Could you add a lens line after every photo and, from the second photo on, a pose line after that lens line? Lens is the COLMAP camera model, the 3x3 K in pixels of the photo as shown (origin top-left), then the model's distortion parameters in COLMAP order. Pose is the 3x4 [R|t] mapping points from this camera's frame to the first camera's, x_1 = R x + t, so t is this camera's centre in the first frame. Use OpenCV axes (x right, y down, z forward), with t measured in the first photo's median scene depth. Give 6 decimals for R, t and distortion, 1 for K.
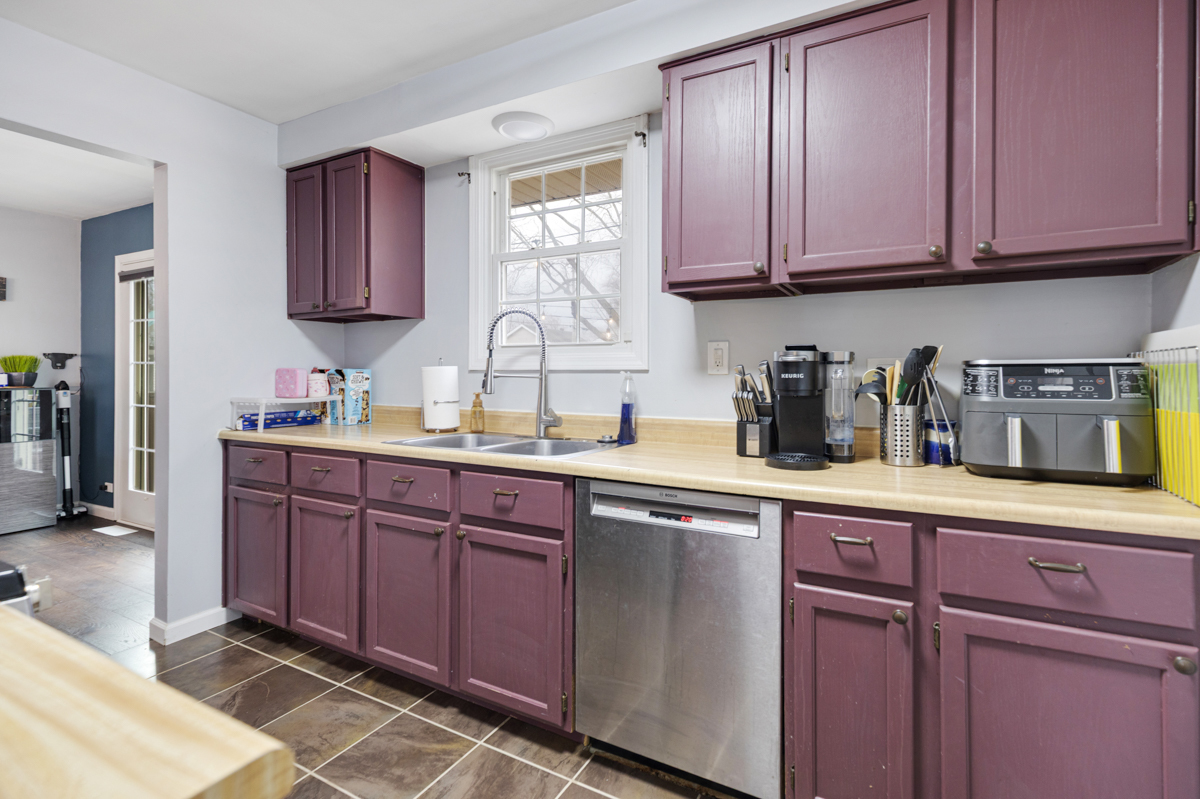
lens RADIAL K [[549.2, 0, 606.3], [0, 549.2, 379.6], [0, 0, 1]] dist [0.000979, 0.000080]
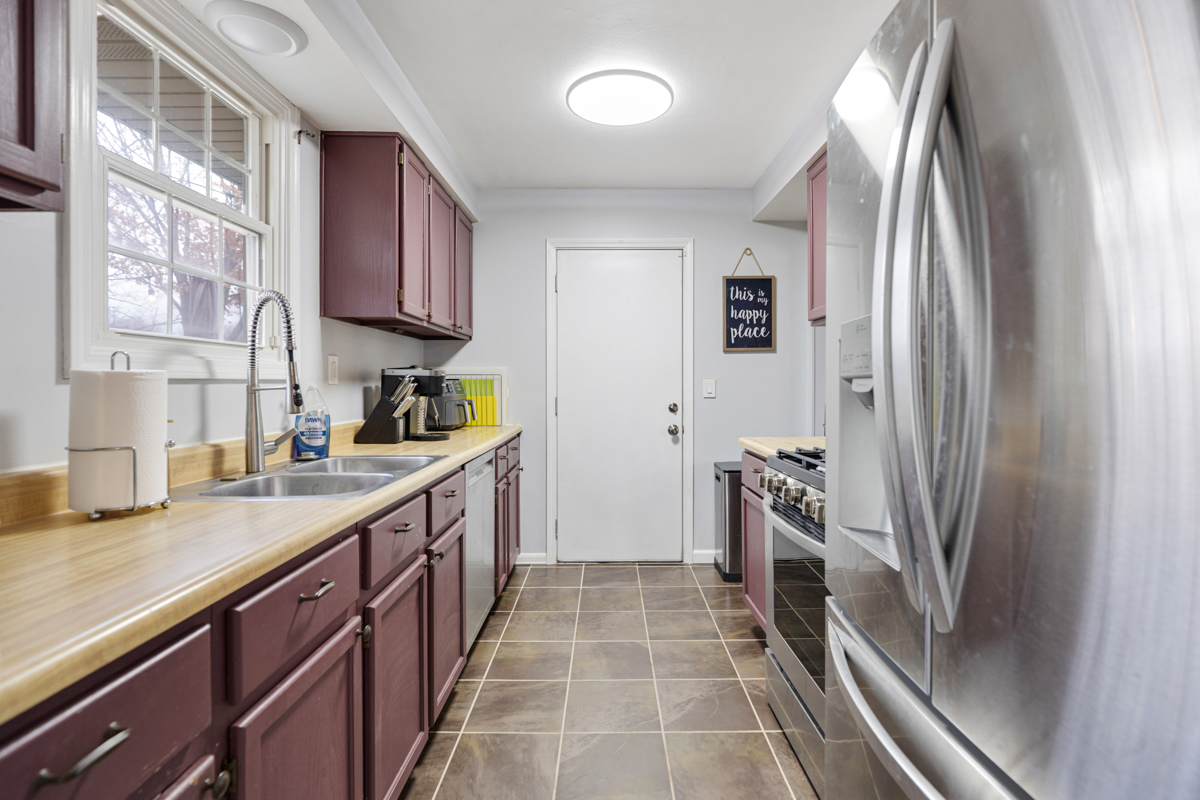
lens RADIAL K [[576.3, 0, 605.1], [0, 576.3, 382.9], [0, 0, 1]] dist [0.002368, 0.001619]
pose [[-0.468571, -0.001841, 0.883424, -1.051921], [0.006984, 0.999959, 0.005788, -0.015296], [-0.883398, 0.008881, -0.468539, 0.994798]]
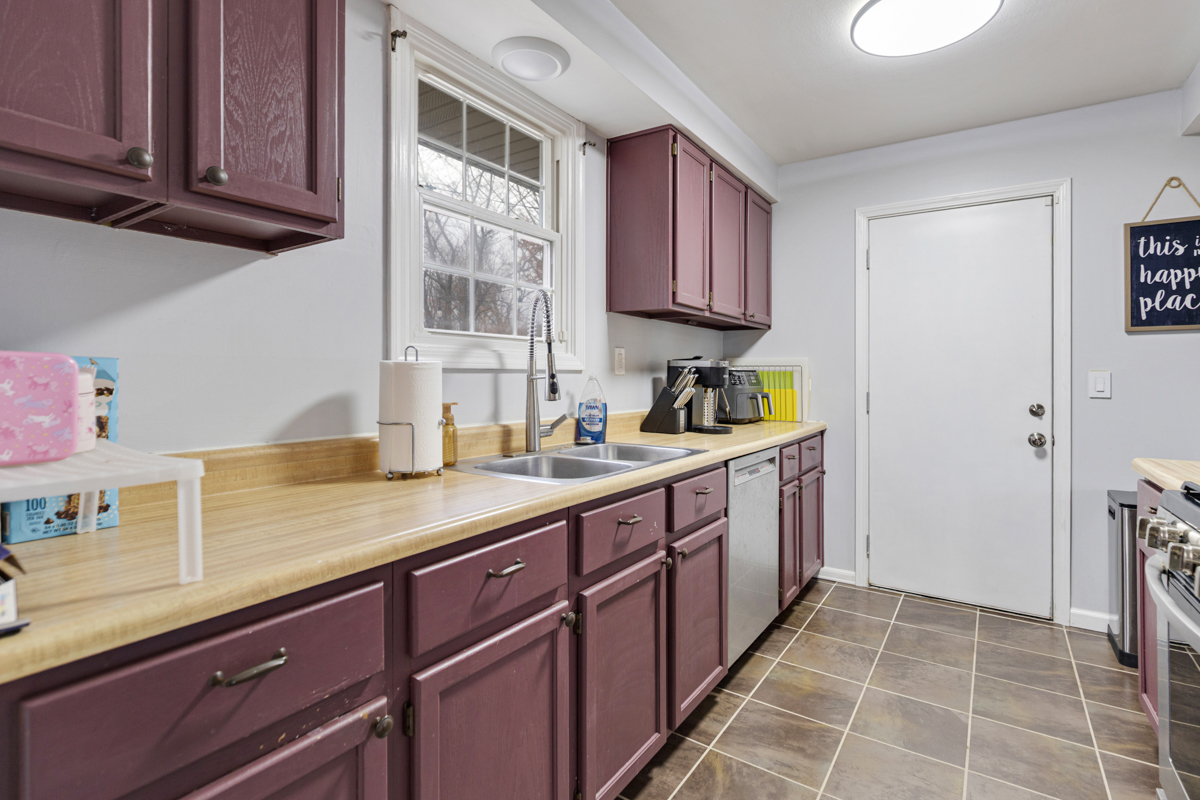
lens RADIAL K [[581.3, 0, 601.1], [0, 581.3, 372.5], [0, 0, 1]] dist [0.000524, -0.000636]
pose [[0.103670, 0.001025, 0.994611, -1.014461], [0.001325, 0.999998, -0.001169, -0.012938], [-0.994611, 0.001439, 0.103668, 0.849258]]
